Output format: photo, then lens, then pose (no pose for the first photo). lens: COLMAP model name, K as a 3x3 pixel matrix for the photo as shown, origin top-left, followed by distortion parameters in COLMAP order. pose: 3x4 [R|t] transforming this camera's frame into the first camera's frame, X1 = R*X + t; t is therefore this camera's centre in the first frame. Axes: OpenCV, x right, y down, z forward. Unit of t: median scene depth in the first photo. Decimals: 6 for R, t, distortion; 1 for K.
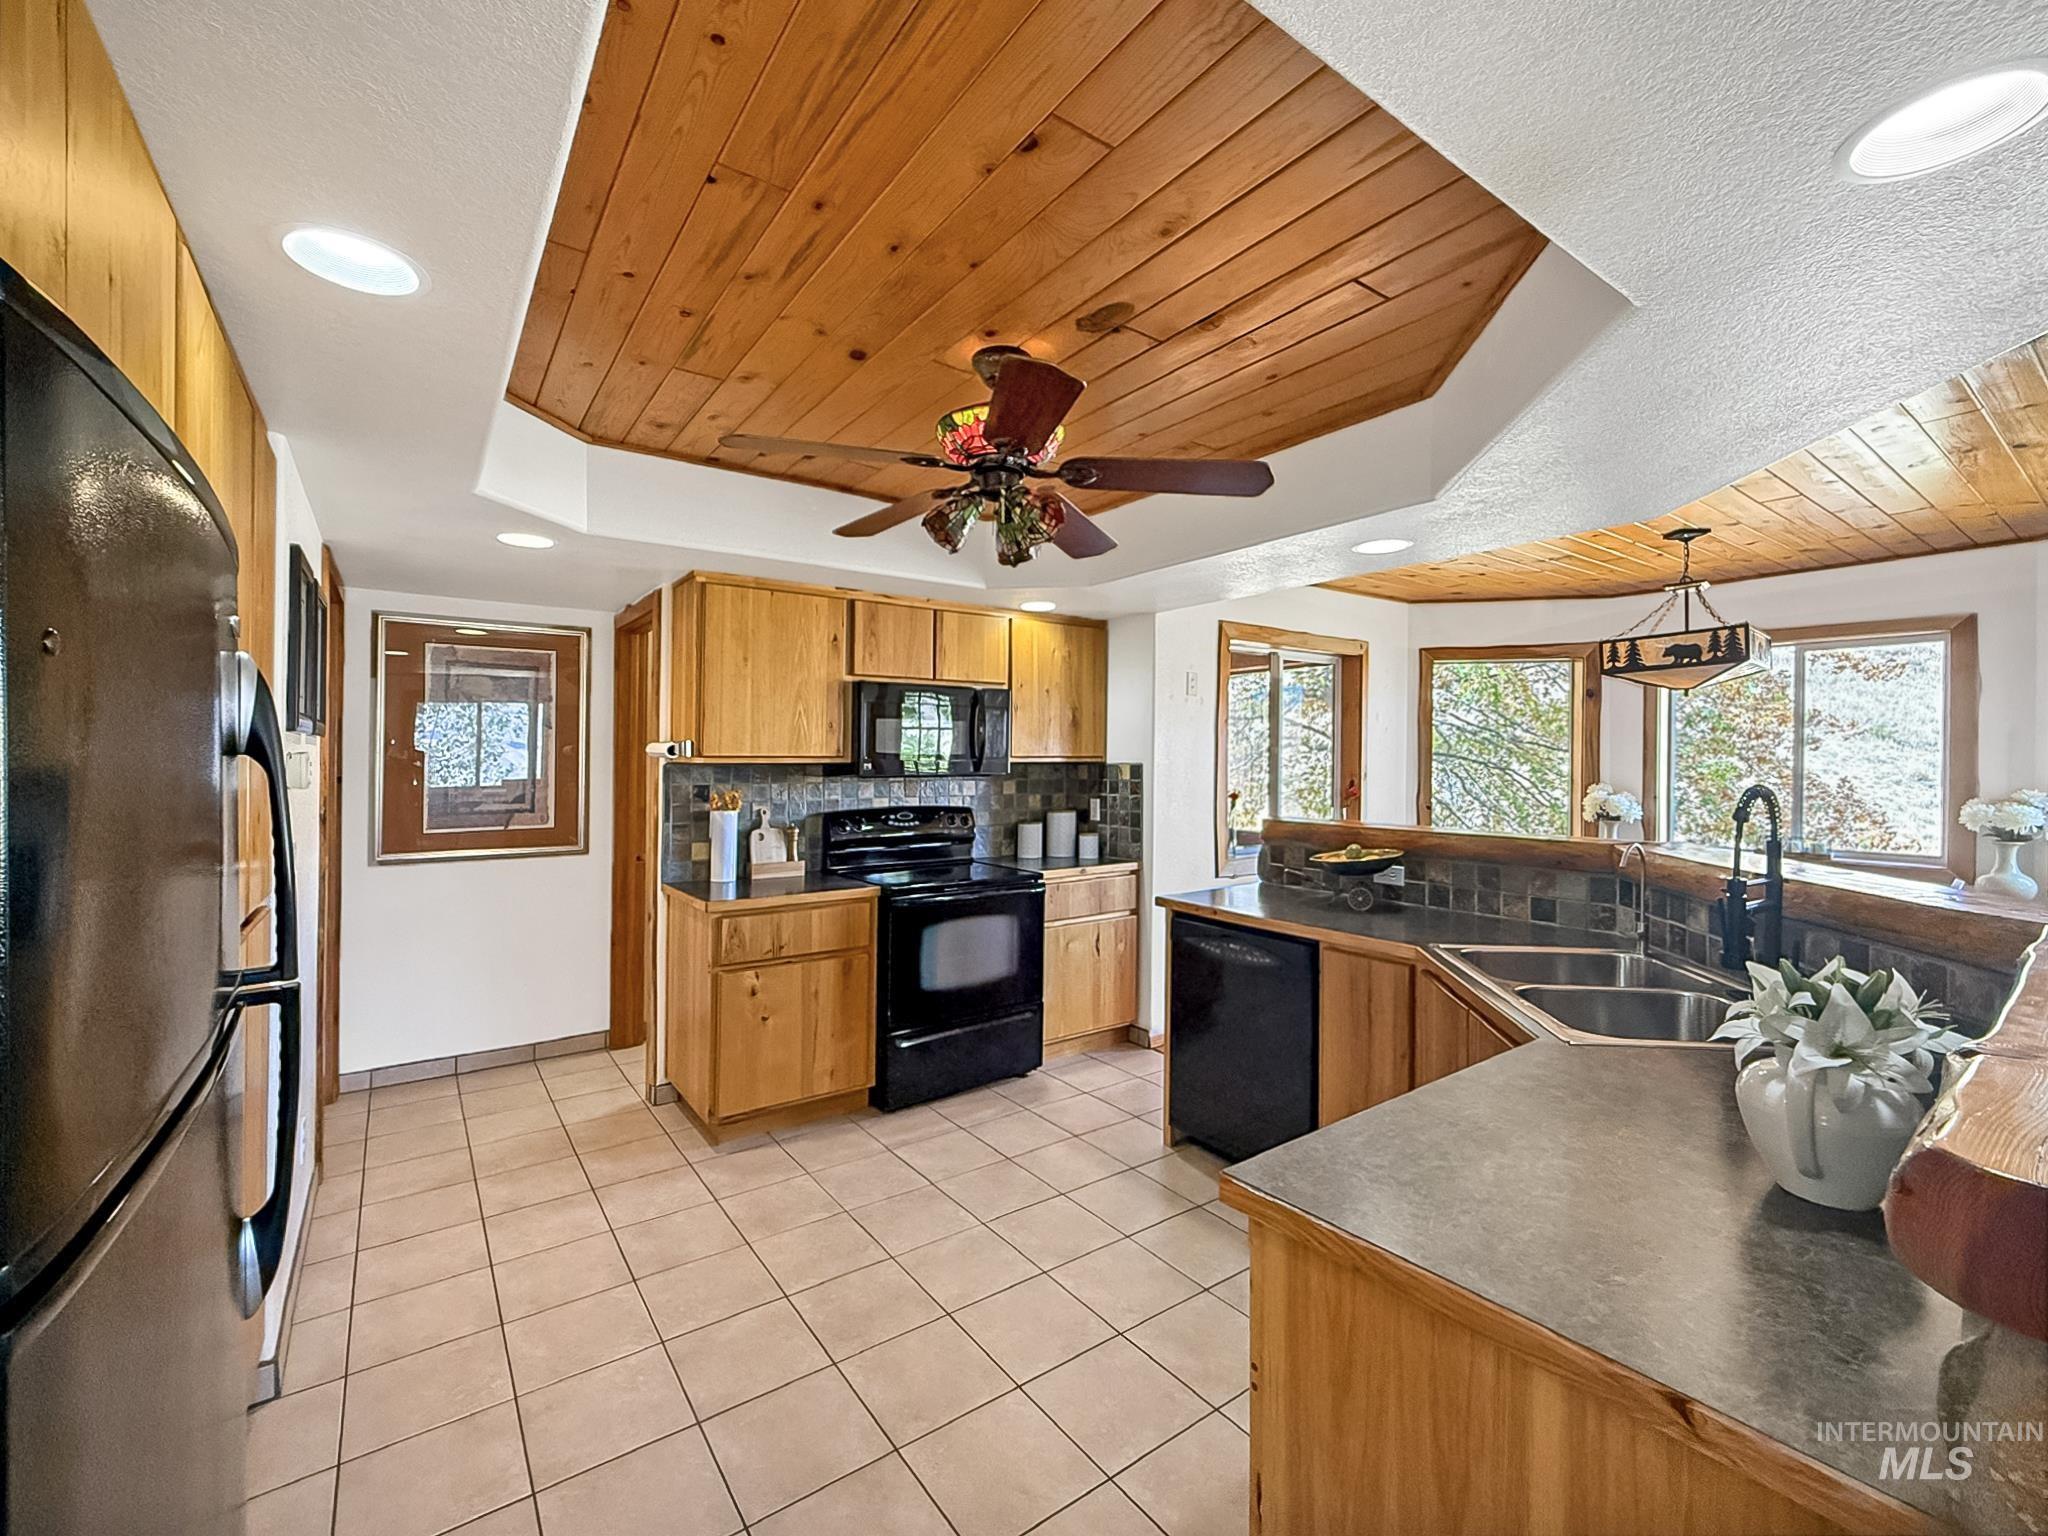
lens RADIAL K [[839.5, 0, 1017.4], [0, 839.5, 782.2], [0, 0, 1]] dist [0.000987, -0.000136]
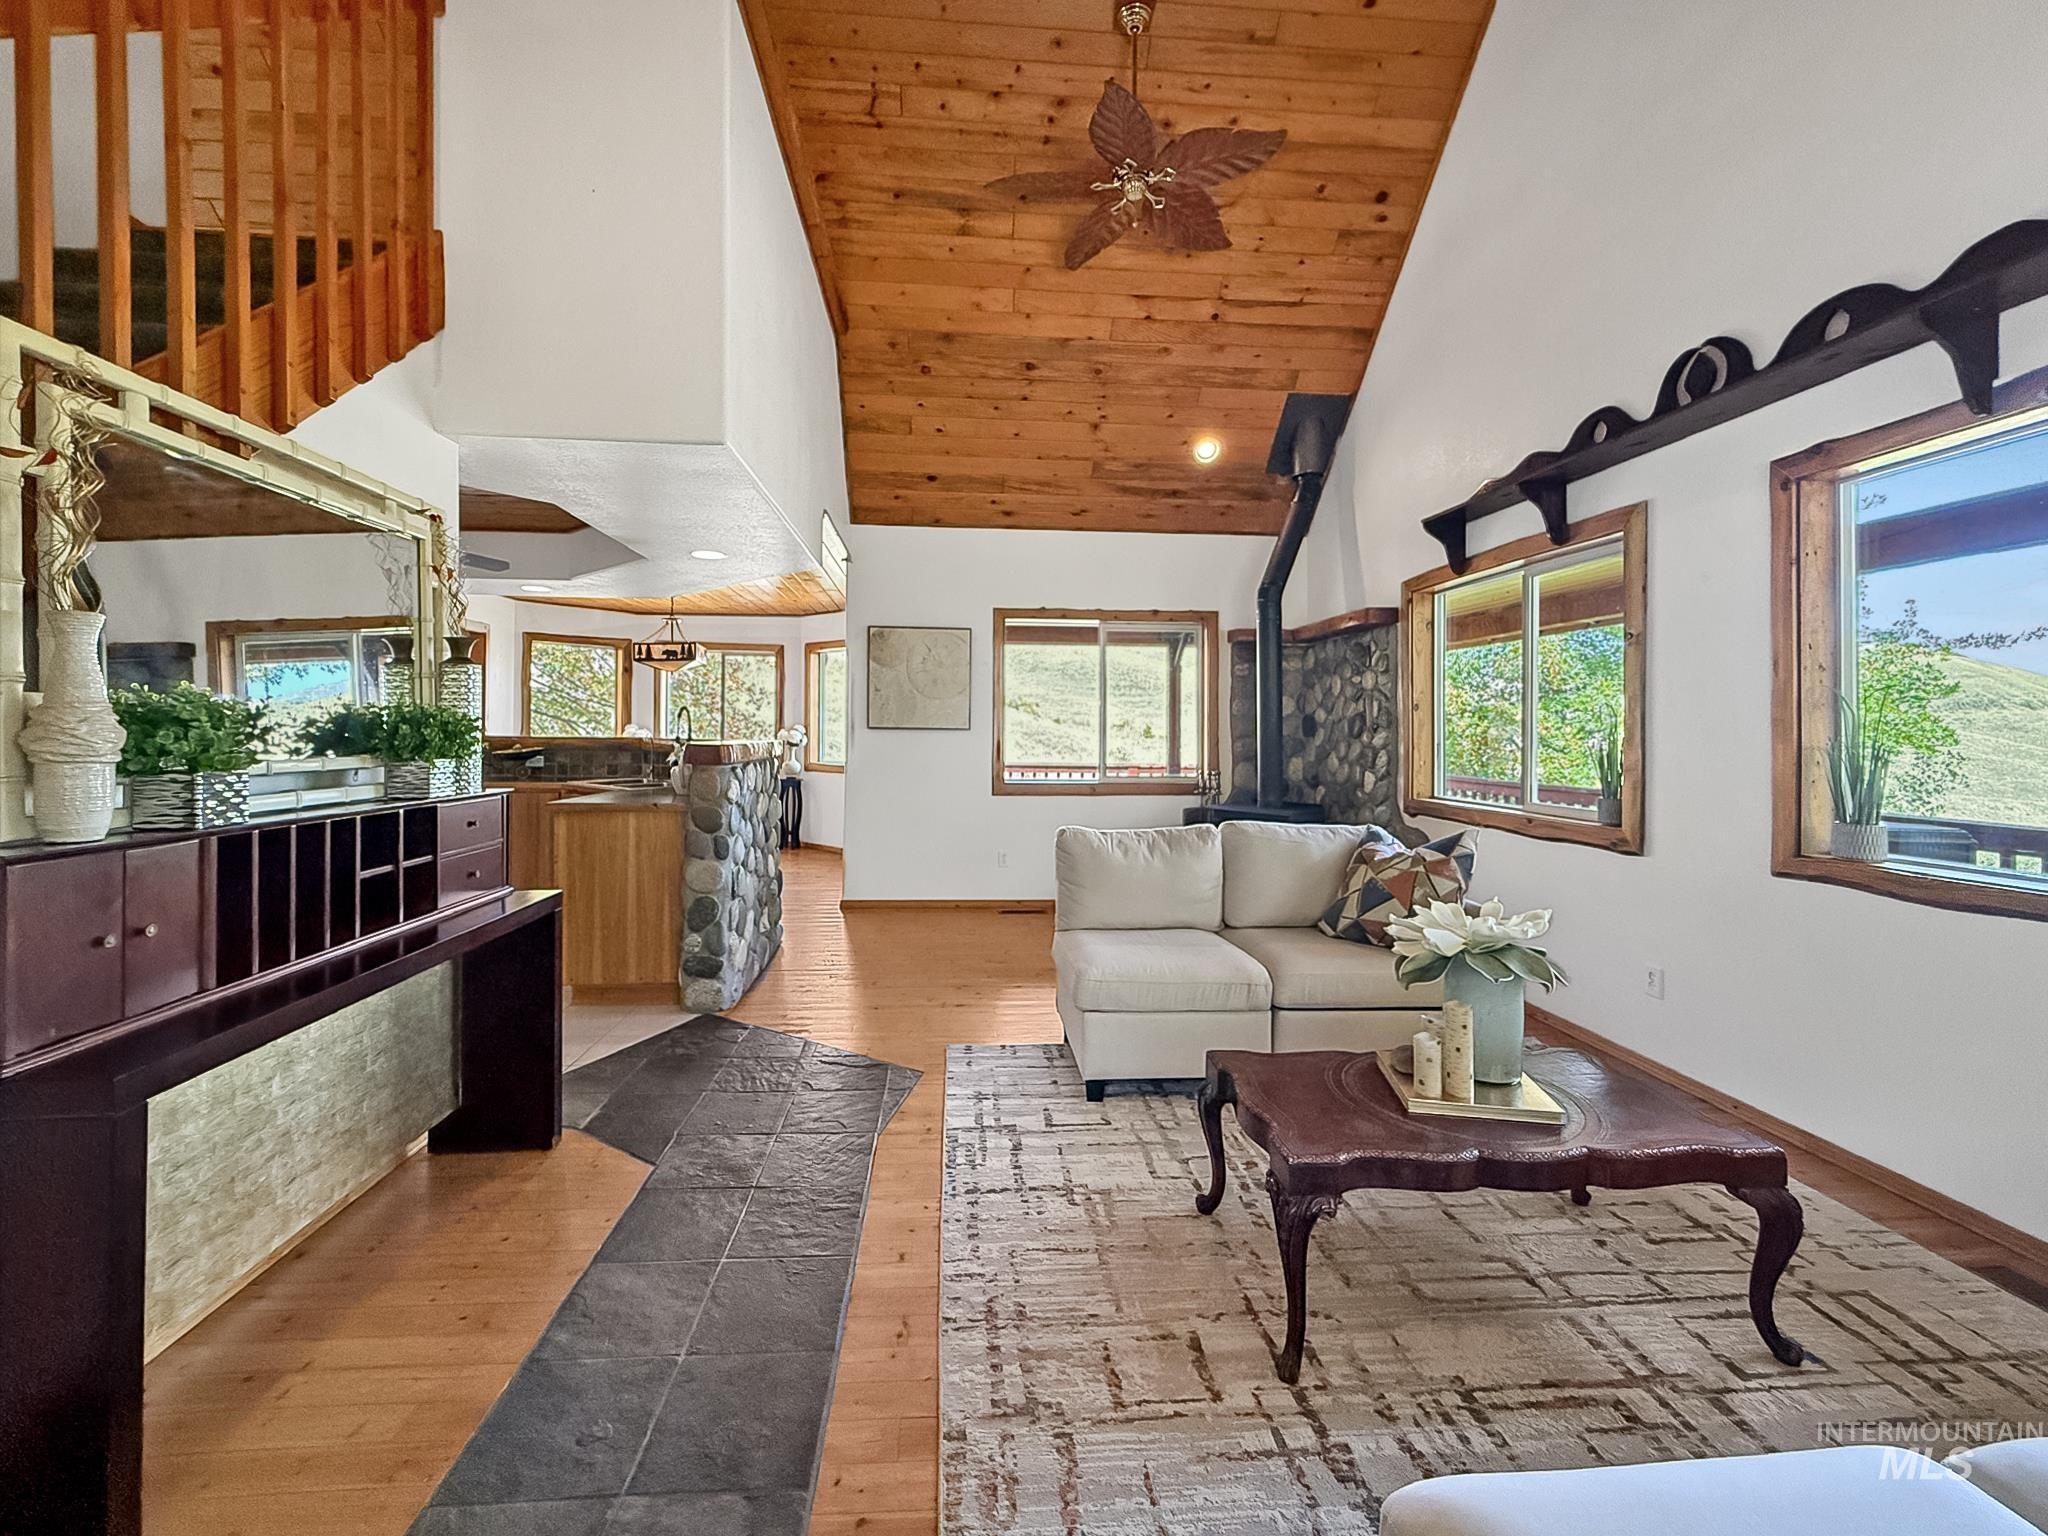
lens RADIAL K [[839.5, 0, 1026.6], [0, 839.5, 720.5], [0, 0, 1]] dist [0.000987, -0.000136]
pose [[0.499902, 0.012852, 0.865986, -0.518980], [0.017691, 0.999530, -0.025047, 0.072169], [-0.865901, 0.027842, 0.499440, -0.733450]]
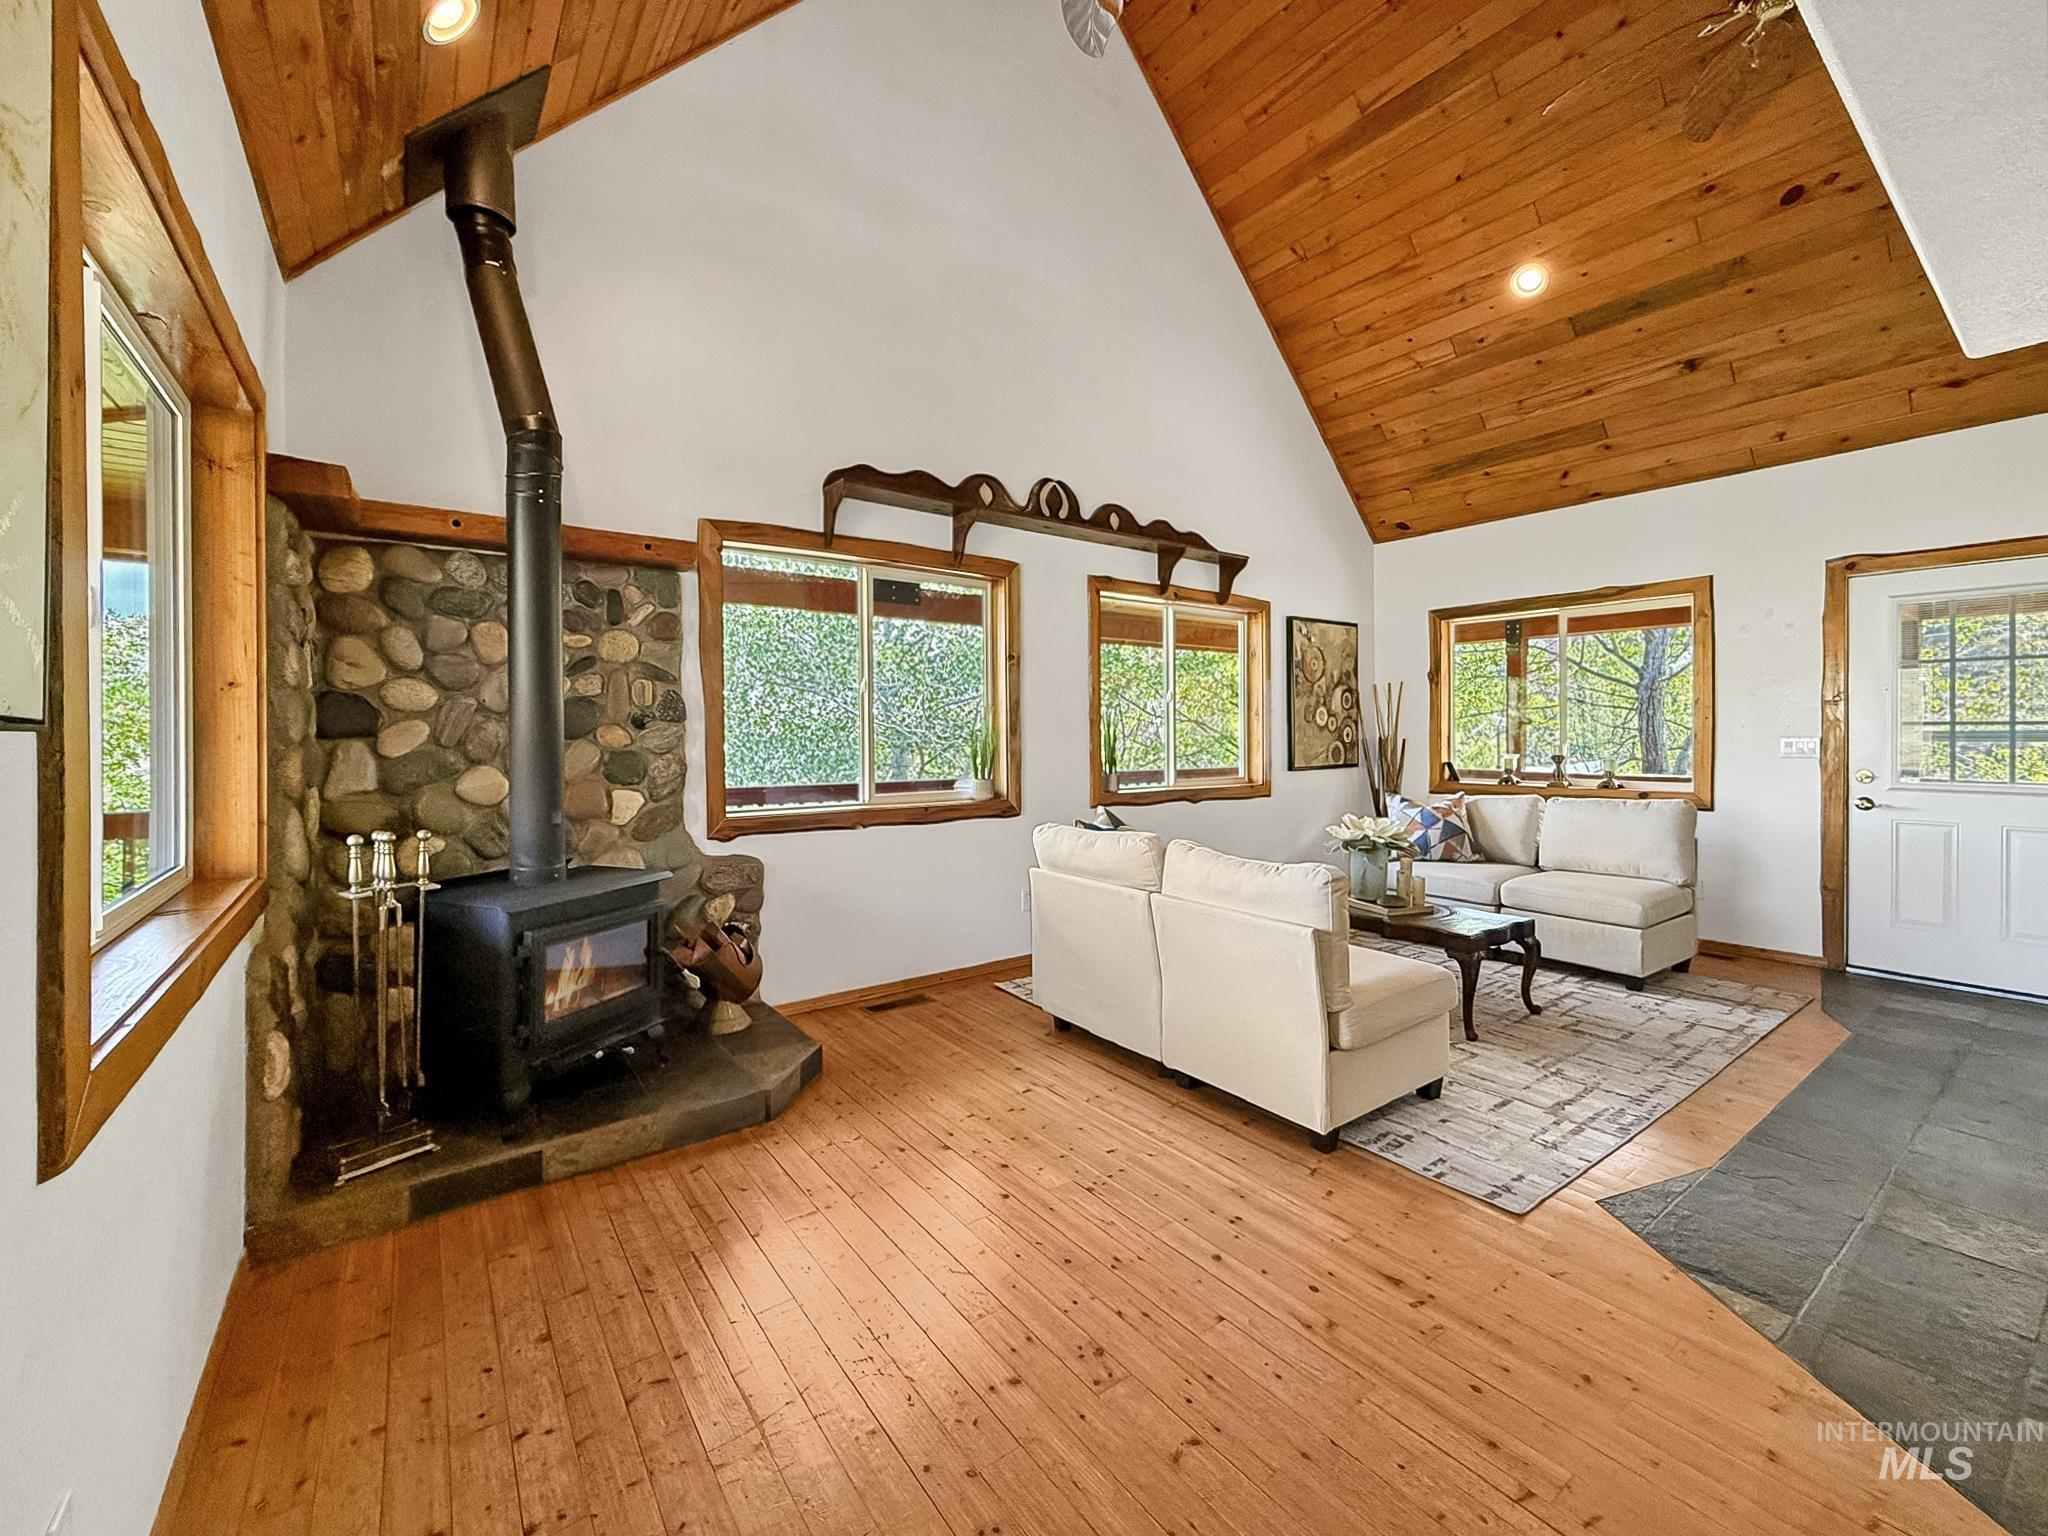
lens RADIAL K [[839.5, 0, 999.5], [0, 839.5, 733.5], [0, 0, 1]] dist [0.000987, -0.000136]
pose [[-0.999948, -0.004081, -0.009330, 0.592638], [-0.004384, 0.999456, 0.032703, 0.041439], [0.009192, 0.032742, -0.999422, 0.370978]]
